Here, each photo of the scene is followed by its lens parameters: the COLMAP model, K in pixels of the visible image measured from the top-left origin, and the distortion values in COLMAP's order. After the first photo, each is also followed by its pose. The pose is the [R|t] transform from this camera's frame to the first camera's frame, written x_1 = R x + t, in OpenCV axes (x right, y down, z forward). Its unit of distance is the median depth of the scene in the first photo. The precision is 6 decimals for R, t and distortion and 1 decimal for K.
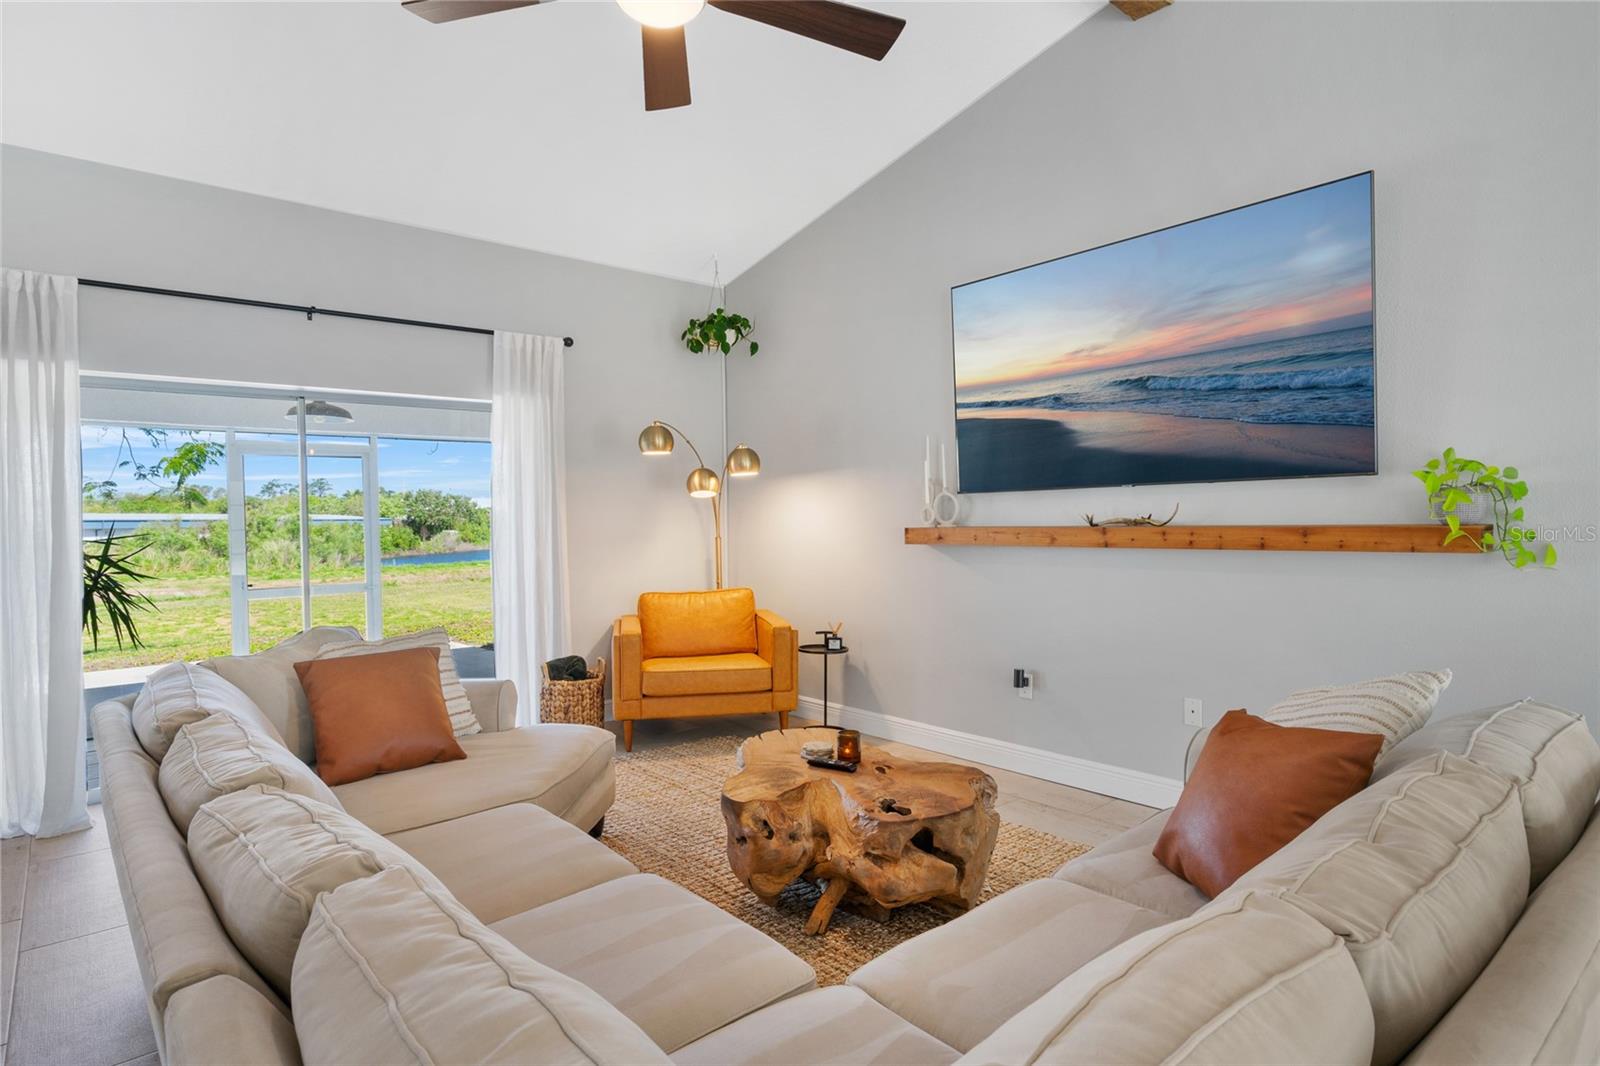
lens RADIAL K [[866.8, 0, 812.2], [0, 866.8, 529.4], [0, 0, 1]] dist [0.017286, -0.000265]
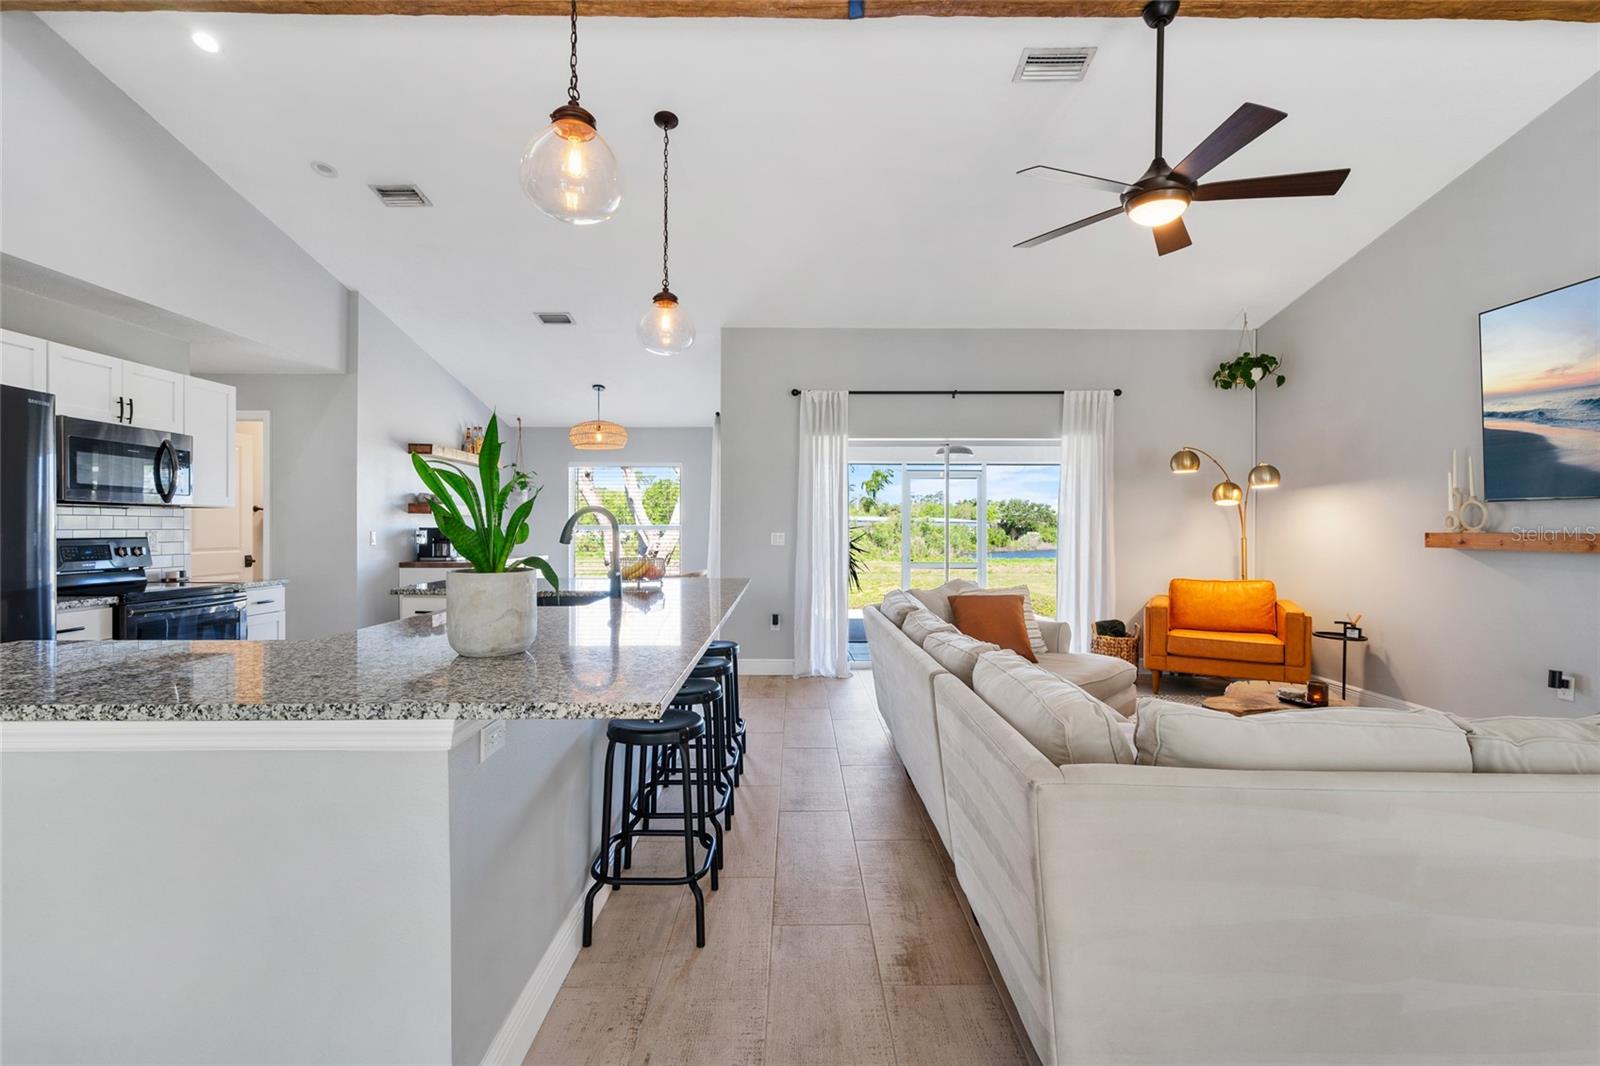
lens RADIAL K [[735.7, 0, 804.2], [0, 735.7, 521.6], [0, 0, 1]] dist [0.001566, 0.000015]
pose [[0.766680, 0.015018, -0.641854, 0.091504], [-0.024366, 0.999687, -0.005714, 0.007755], [0.641567, 0.020020, 0.766806, -0.212931]]
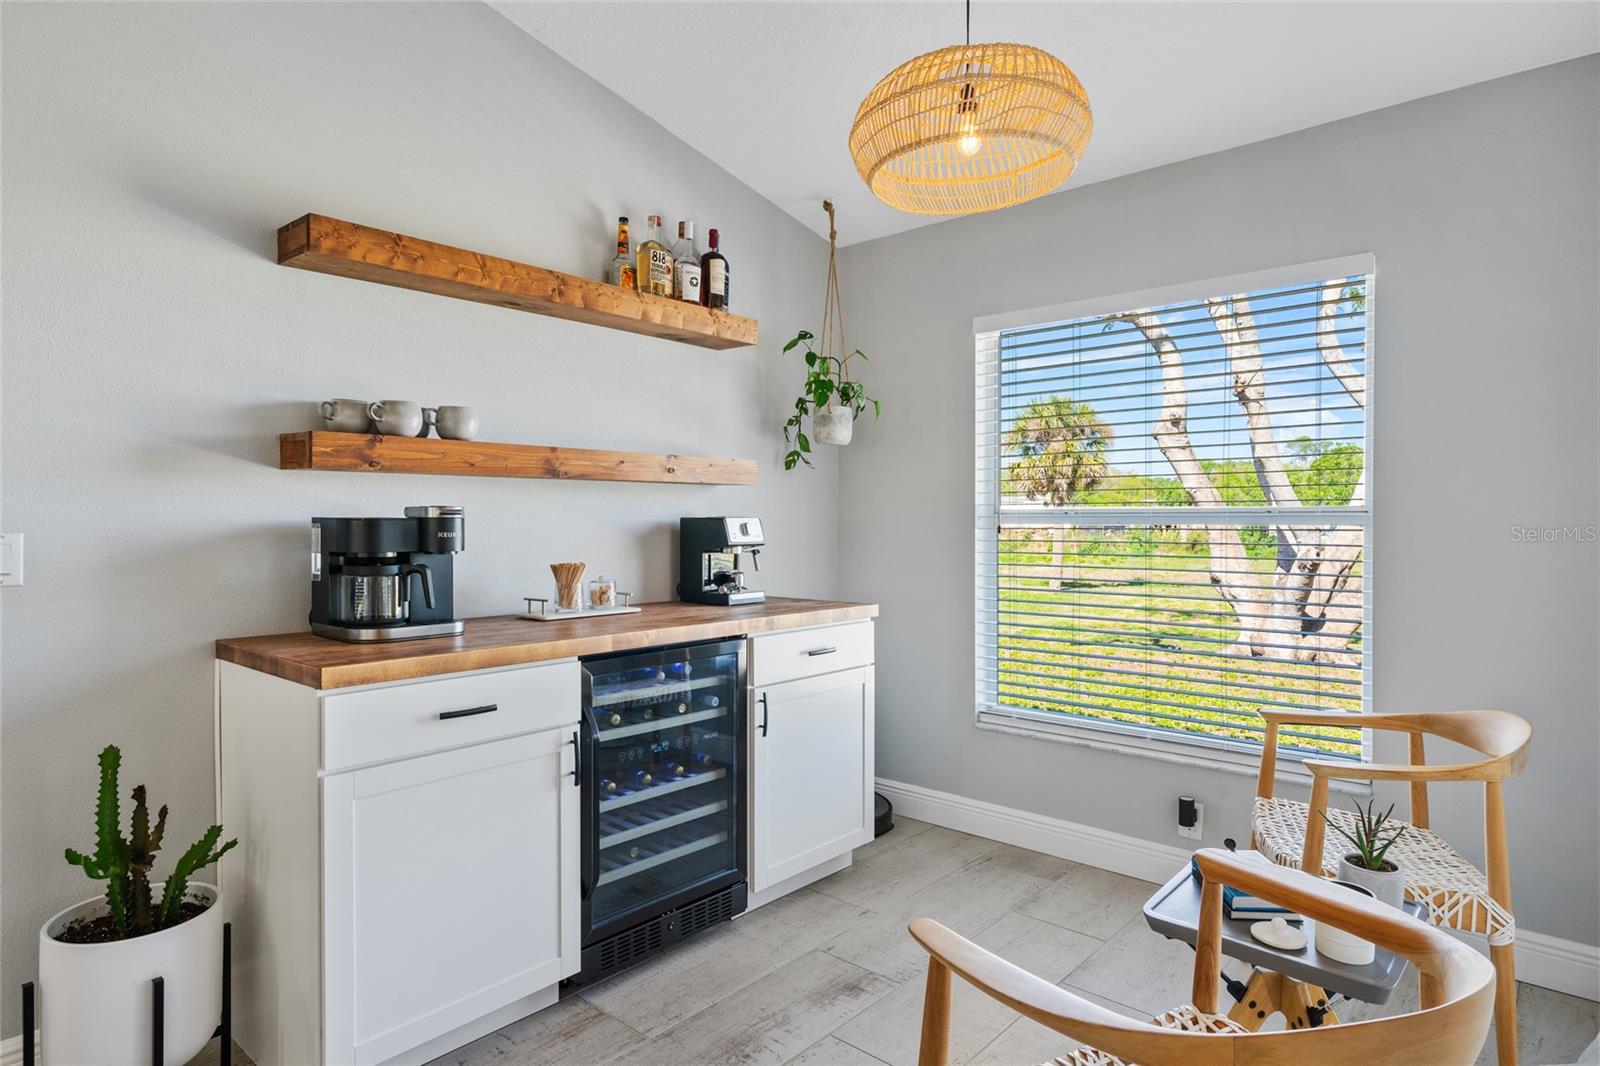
lens RADIAL K [[915.2, 0, 799.1], [0, 915.2, 524.3], [0, 0, 1]] dist [0.002035, 0.000458]
pose [[0.149068, 0.027681, -0.988439, -0.715497], [-0.013980, 0.999567, 0.025884, 0.015166], [0.988728, 0.009960, 0.149391, 0.481931]]
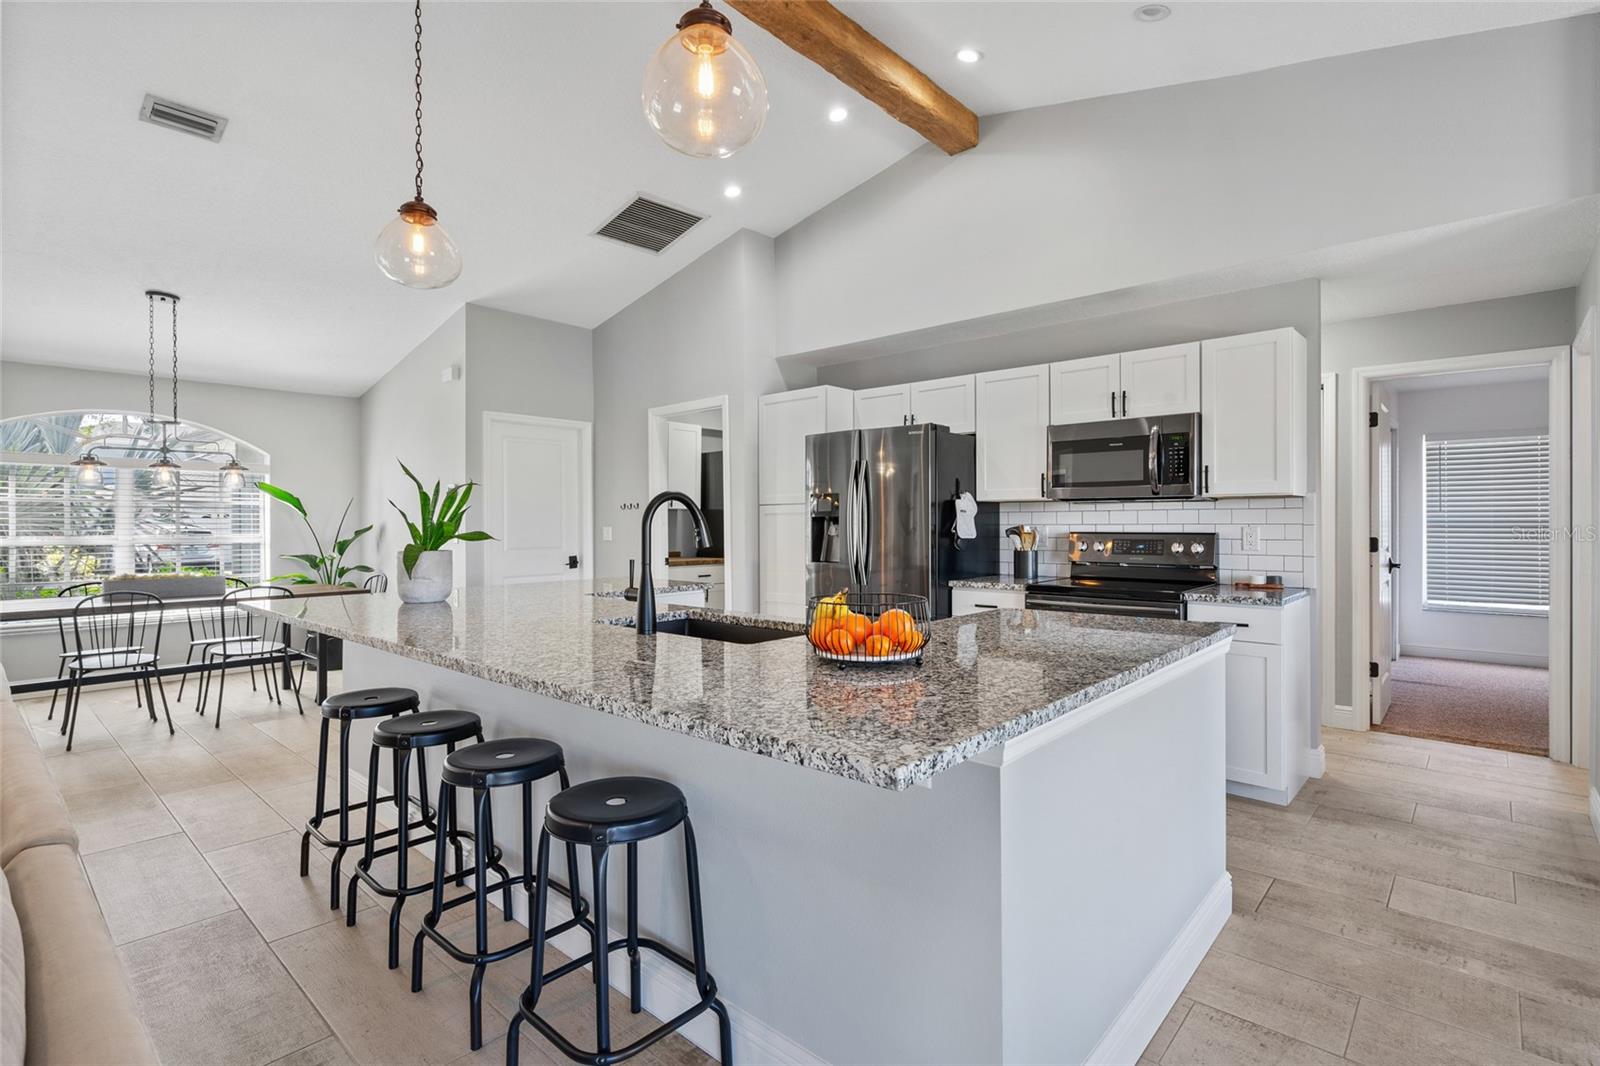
lens RADIAL K [[765.2, 0, 800.5], [0, 765.2, 523.0], [0, 0, 1]] dist [-0.001819, -0.000251]
pose [[-0.991738, 0.024690, -0.125878, -0.494298], [0.022503, 0.999571, 0.018771, 0.004552], [0.126287, 0.015783, -0.991868, 0.622544]]
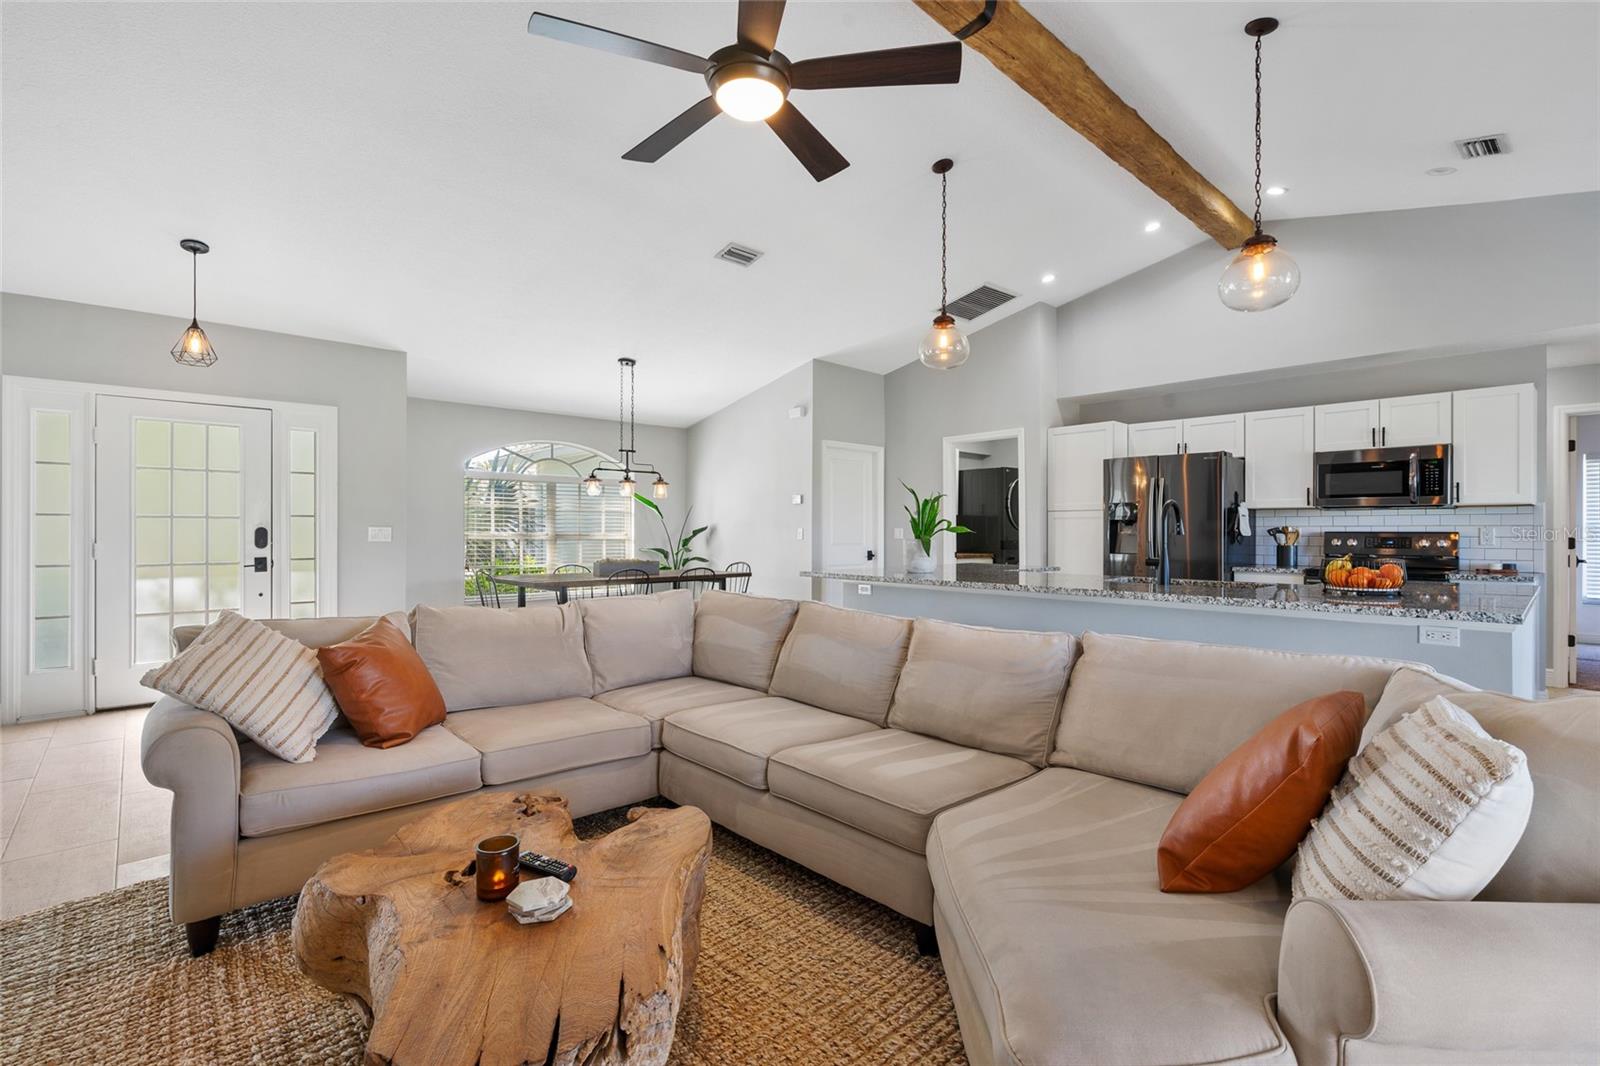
lens RADIAL K [[723.8, 0, 799.5], [0, 723.8, 527.4], [0, 0, 1]] dist [-0.003792, -0.000692]
pose [[-0.999320, 0.018654, -0.031793, -0.096934], [0.018319, 0.999774, 0.010793, 0.005128], [0.031987, 0.010203, -0.999436, 0.853100]]
